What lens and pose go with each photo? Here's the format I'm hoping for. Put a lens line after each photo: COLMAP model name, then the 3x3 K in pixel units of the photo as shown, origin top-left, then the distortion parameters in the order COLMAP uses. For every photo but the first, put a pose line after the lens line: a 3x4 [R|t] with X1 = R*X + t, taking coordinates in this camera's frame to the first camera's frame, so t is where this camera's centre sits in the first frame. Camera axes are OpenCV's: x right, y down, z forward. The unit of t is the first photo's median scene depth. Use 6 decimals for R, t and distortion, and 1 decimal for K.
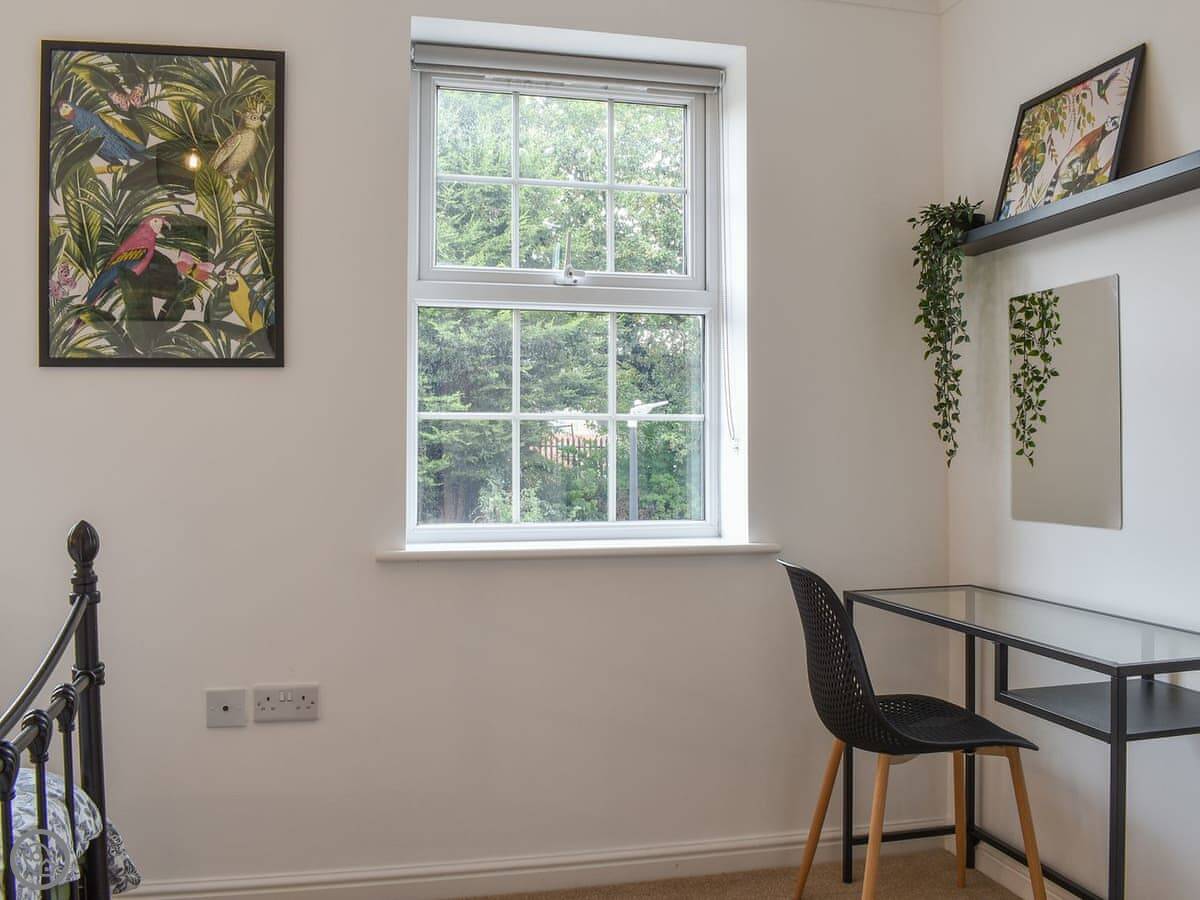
lens RADIAL K [[1088.8, 0, 600.0], [0, 1088.8, 450.0], [0, 0, 1]] dist [-0.084957, 0.003002]
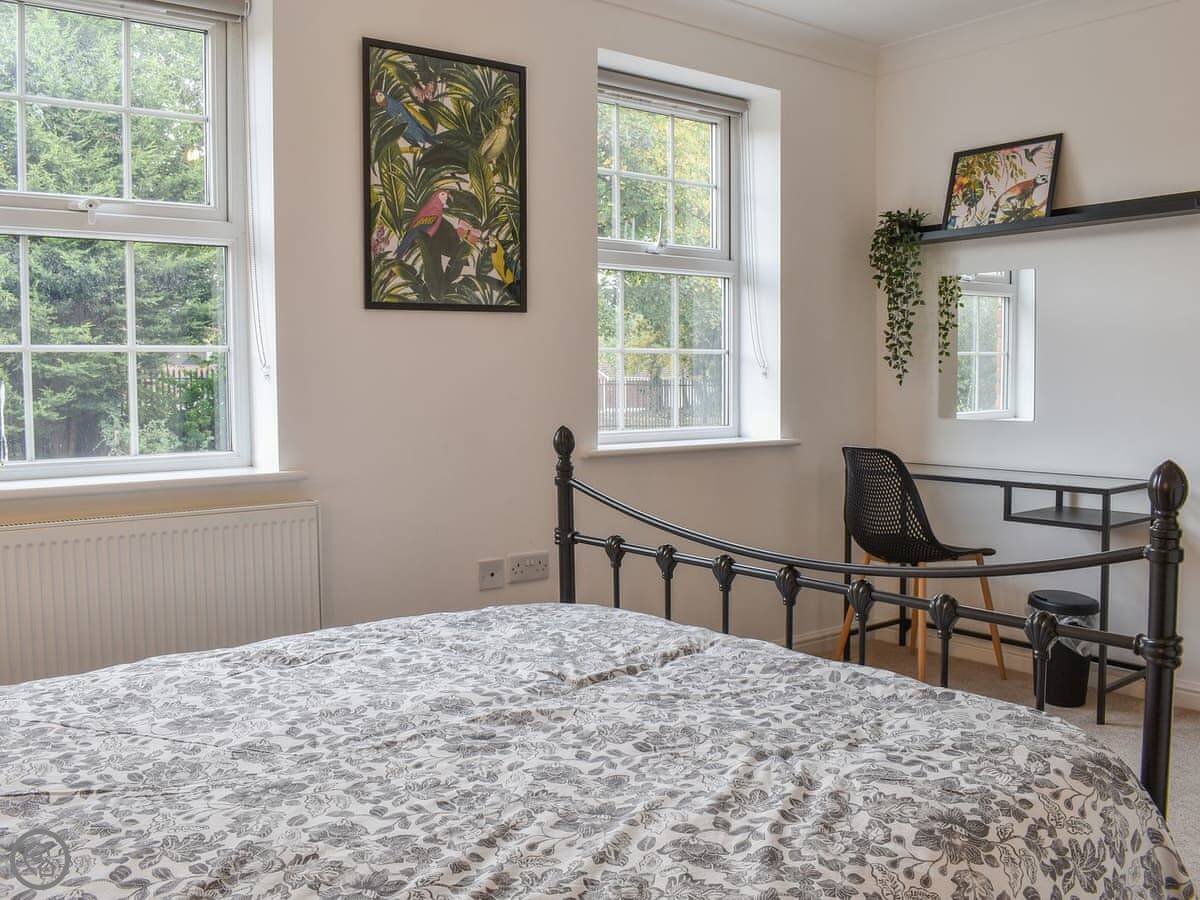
lens RADIAL K [[1060.6, 0, 542.7], [0, 1060.6, 450.6], [0, 0, 1]] dist [-0.092052, 0.014816]
pose [[0.923547, -0.032889, 0.382072, -0.784152], [0.007409, 0.997660, 0.067970, 0.003180], [-0.383413, -0.059943, 0.921630, -0.203020]]
